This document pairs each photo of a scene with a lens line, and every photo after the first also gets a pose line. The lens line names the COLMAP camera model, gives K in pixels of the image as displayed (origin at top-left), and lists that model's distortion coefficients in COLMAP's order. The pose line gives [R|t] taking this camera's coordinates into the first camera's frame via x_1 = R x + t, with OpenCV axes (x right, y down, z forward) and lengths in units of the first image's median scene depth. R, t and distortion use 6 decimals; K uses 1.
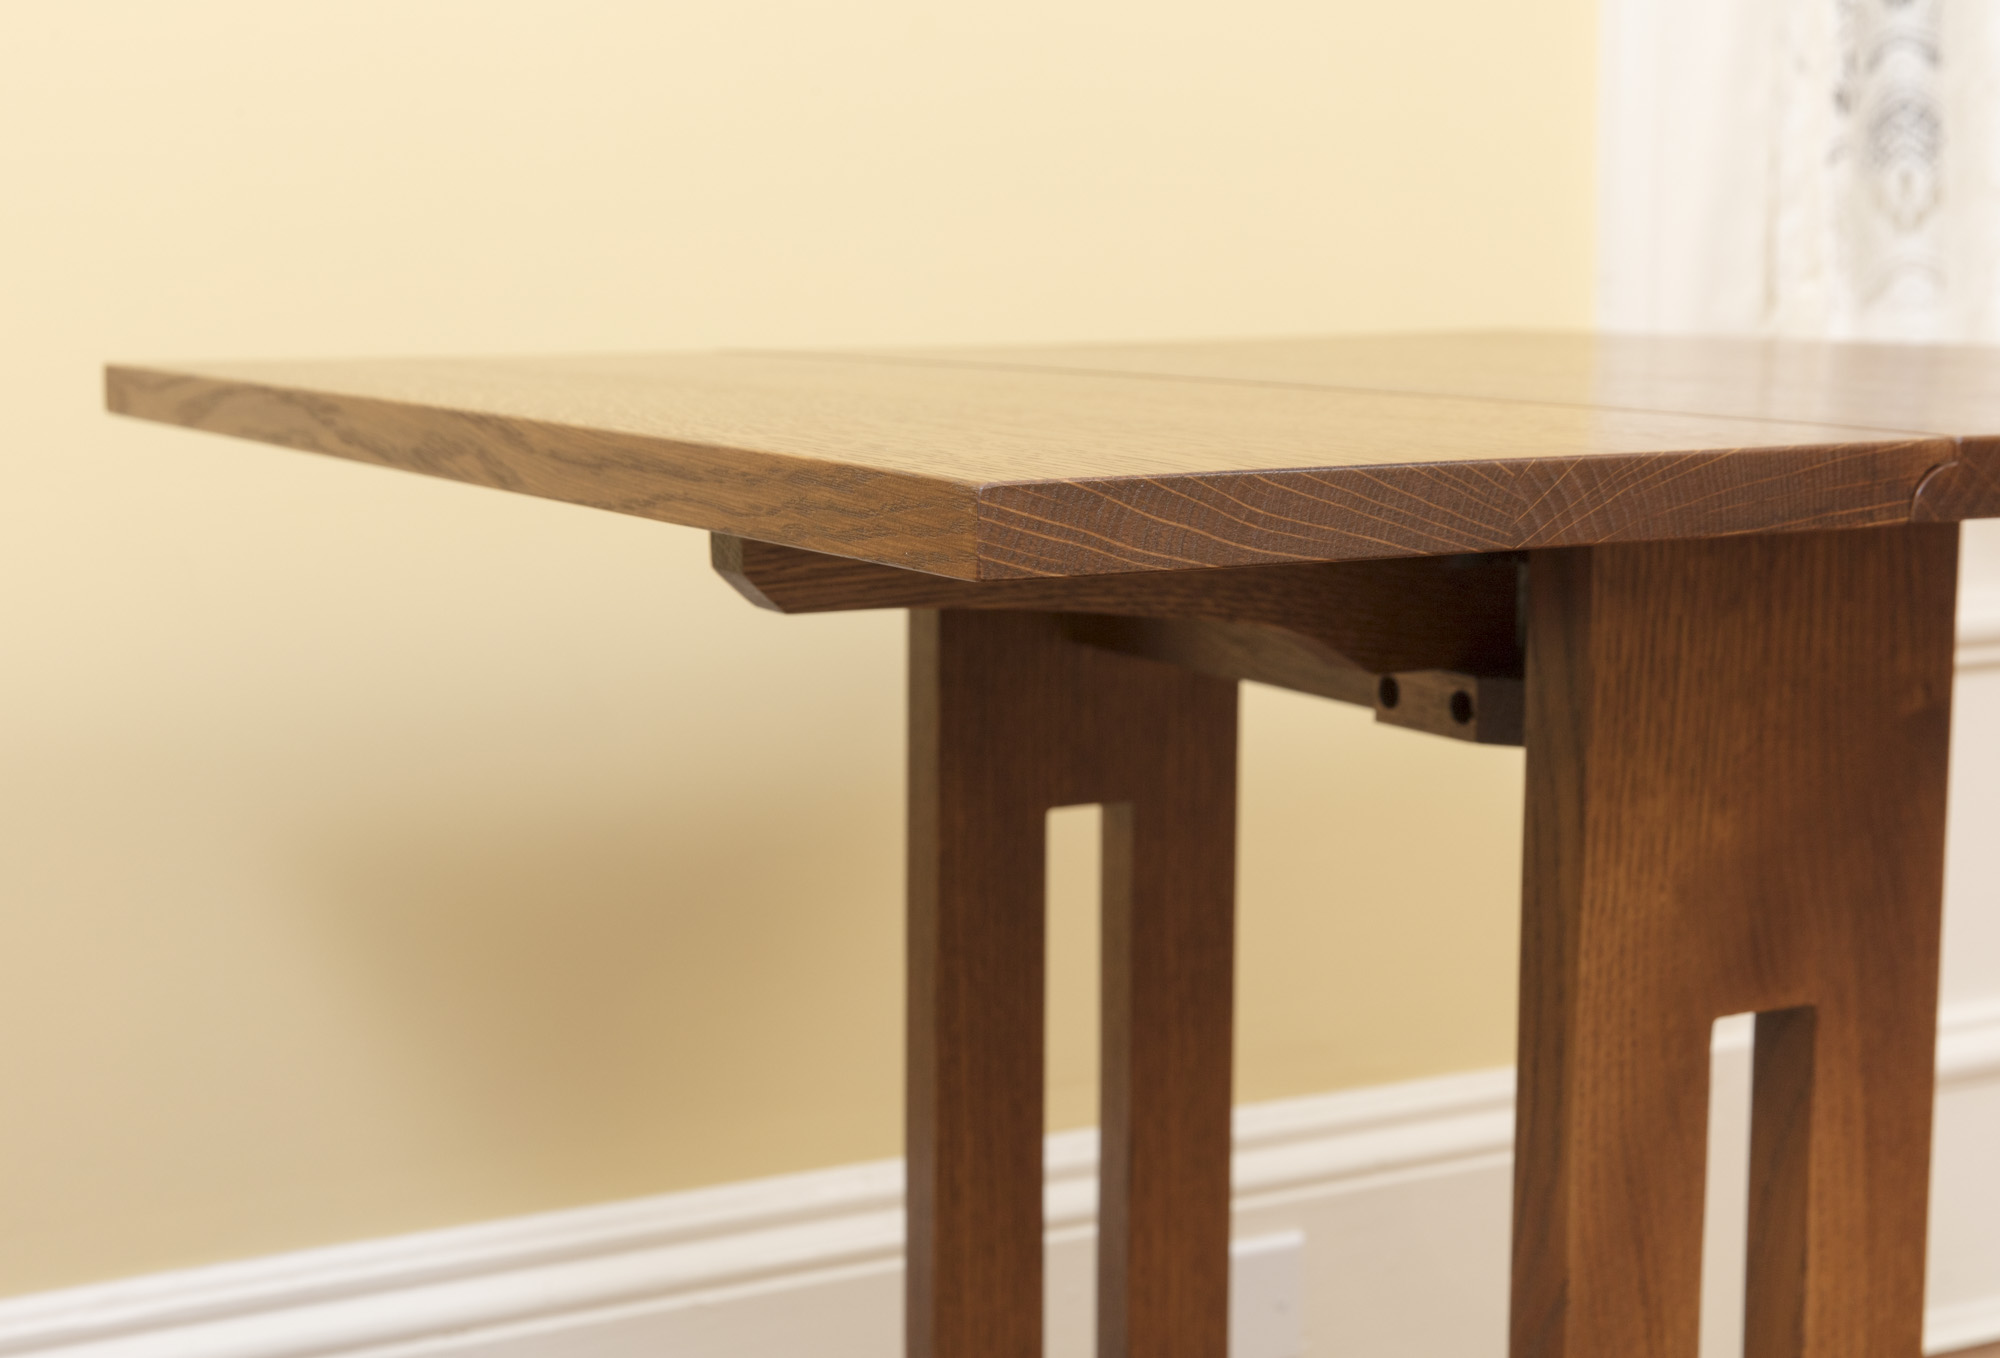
lens RADIAL K [[3287.8, 0, 1000.0], [0, 3287.8, 679.0], [0, 0, 1]] dist [0.023228, -0.004383]
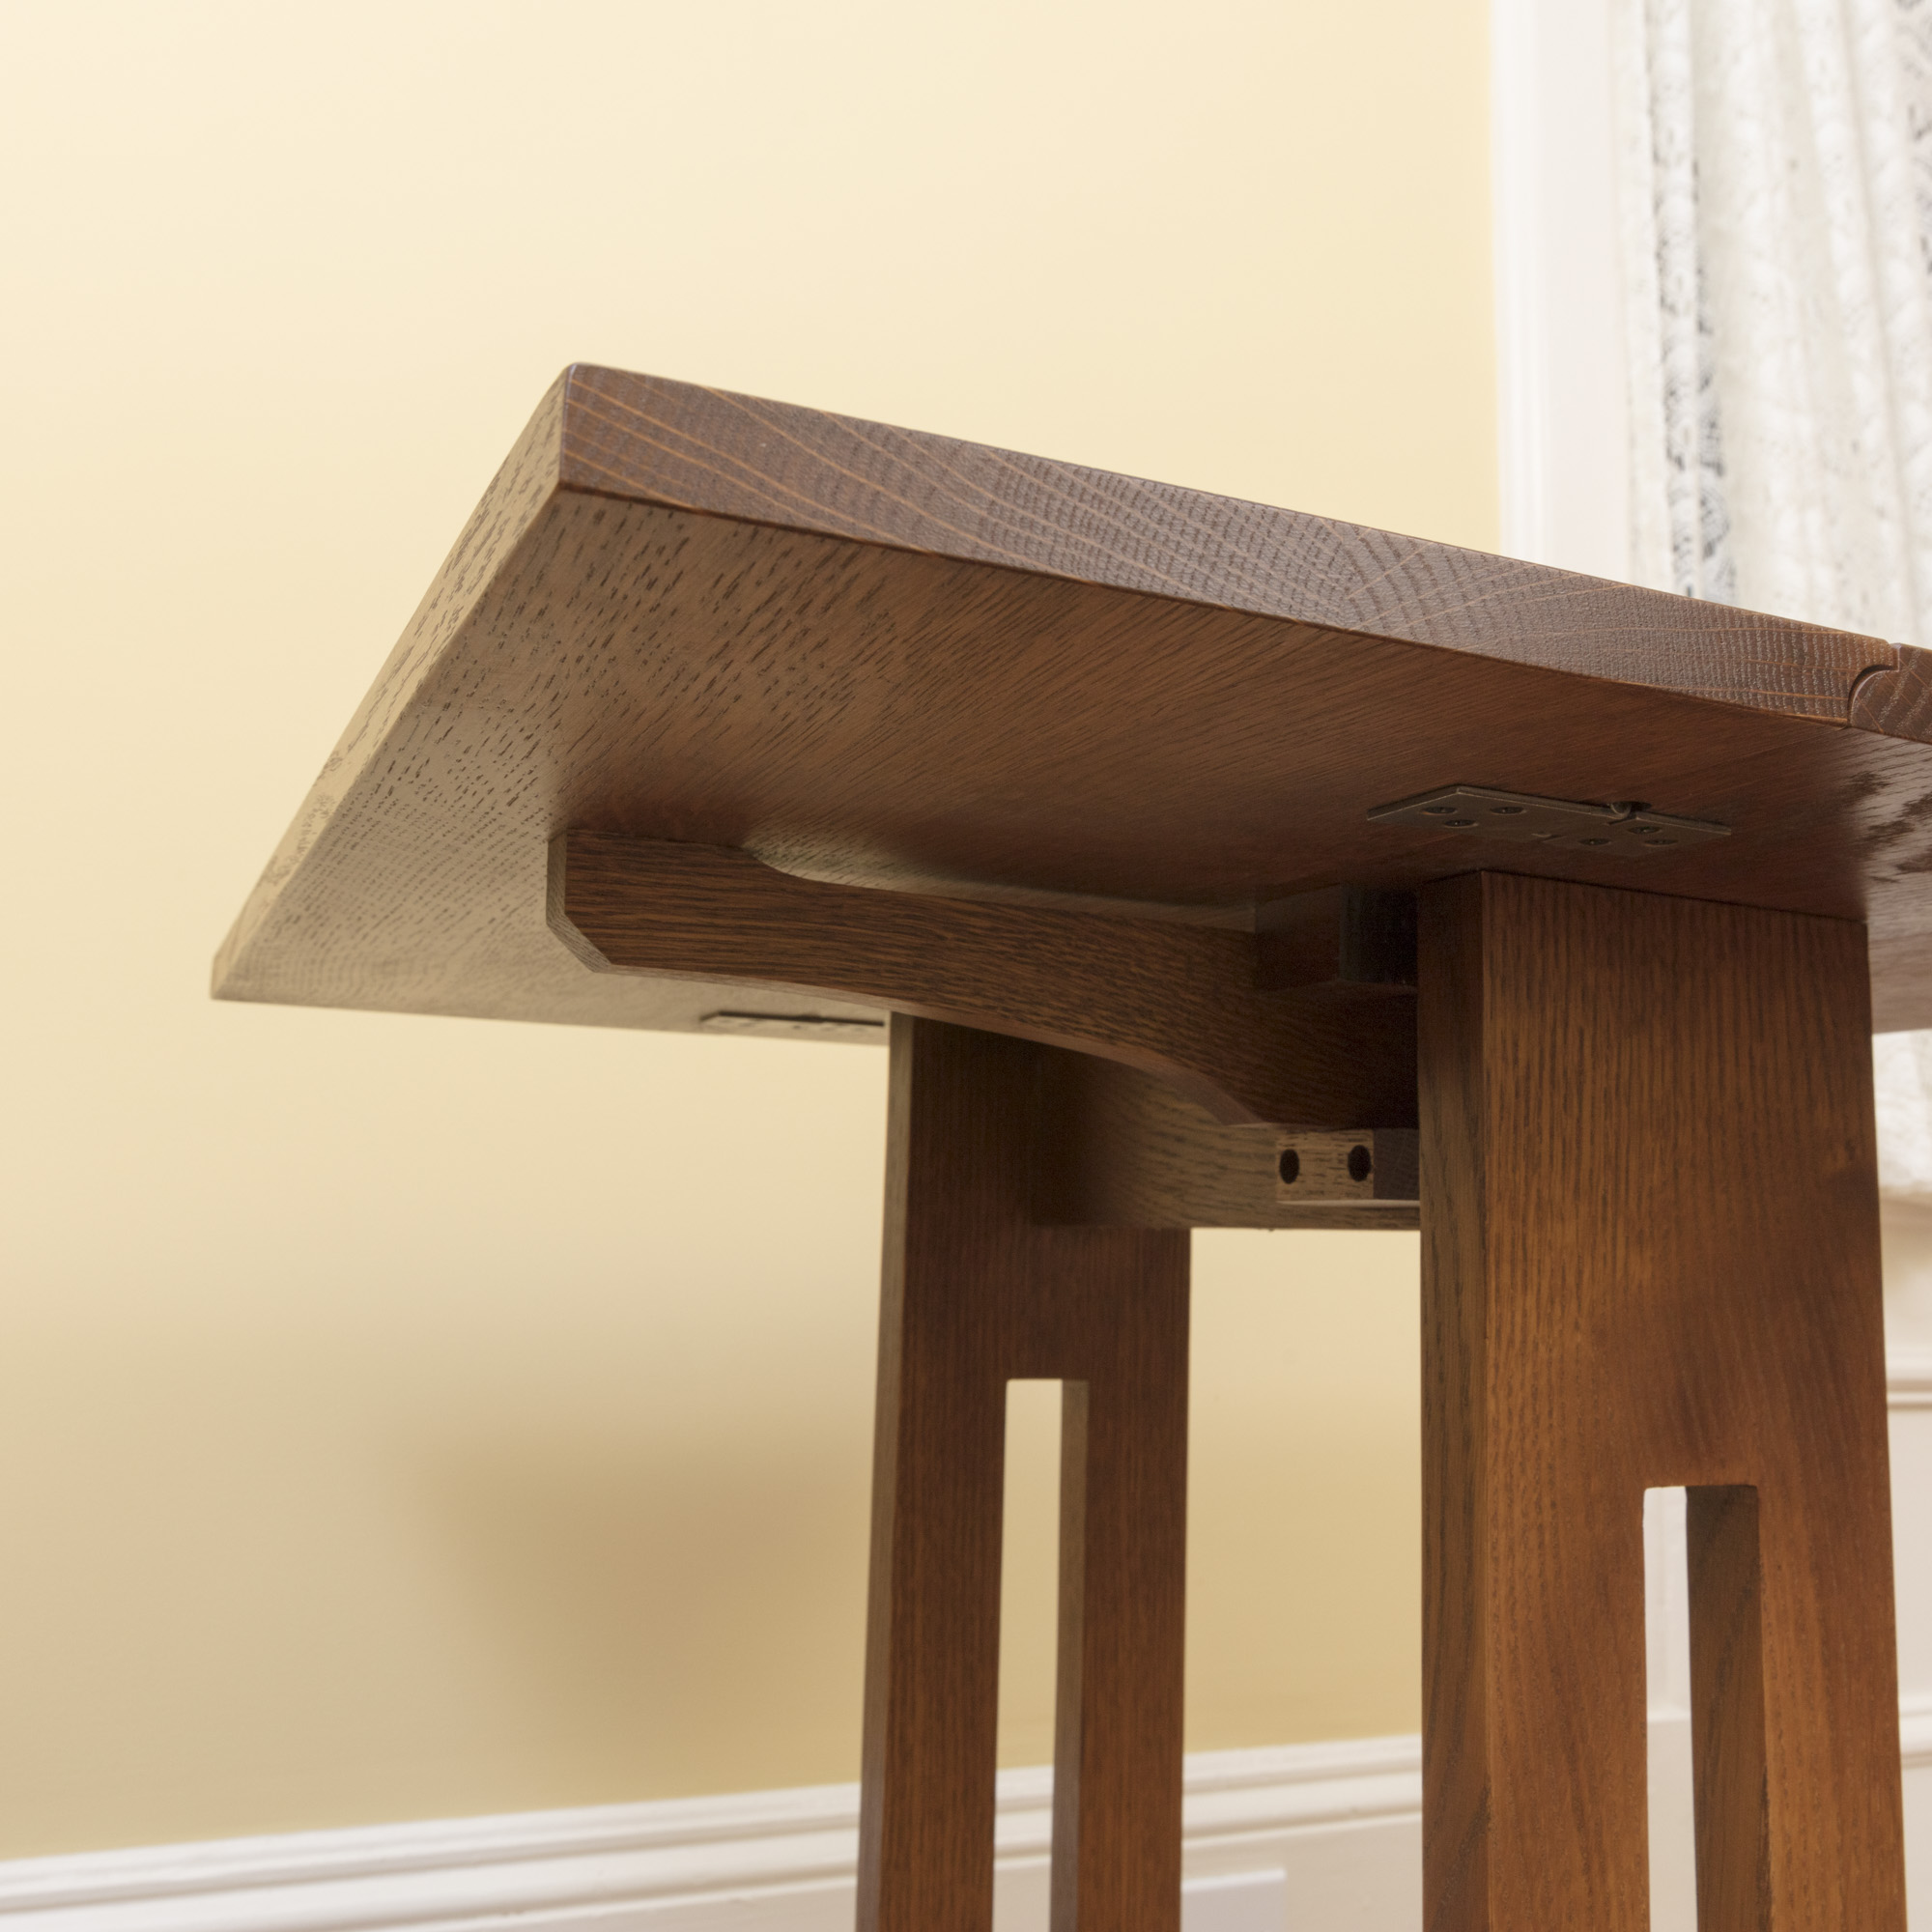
lens RADIAL K [[2015.5, 0, 1005.0], [0, 2015.5, 925.2], [0, 0, 1]] dist [-0.015354, 0.008473]
pose [[0.996815, 0.009985, -0.079119, 0.086528], [-0.033622, 0.952263, -0.303421, 0.131652], [0.072313, 0.305115, 0.949566, 0.426921]]
